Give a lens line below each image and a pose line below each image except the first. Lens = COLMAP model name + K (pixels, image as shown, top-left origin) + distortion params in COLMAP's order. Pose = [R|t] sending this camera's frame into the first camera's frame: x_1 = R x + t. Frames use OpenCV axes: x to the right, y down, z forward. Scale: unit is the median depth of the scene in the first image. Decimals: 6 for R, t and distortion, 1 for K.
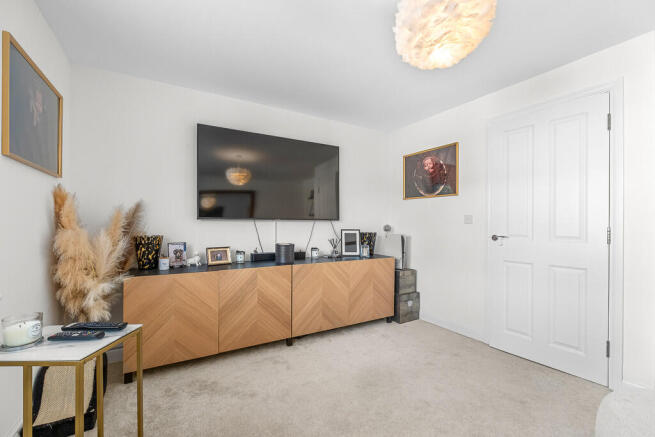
lens RADIAL K [[283.9, 0, 327.5], [0, 283.9, 218.5], [0, 0, 1]] dist [0.000558, 0.000071]
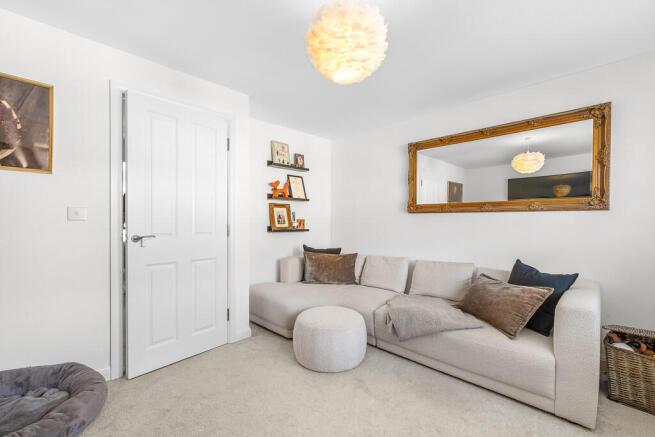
lens RADIAL K [[278.9, 0, 327.5], [0, 278.9, 218.5], [0, 0, 1]] dist [-0.000390, 0.000229]
pose [[-0.262136, 0.011102, 0.964967, -0.314960], [-0.001744, 0.999927, -0.011978, 0.020513], [-0.965029, -0.004823, -0.262098, 0.706466]]
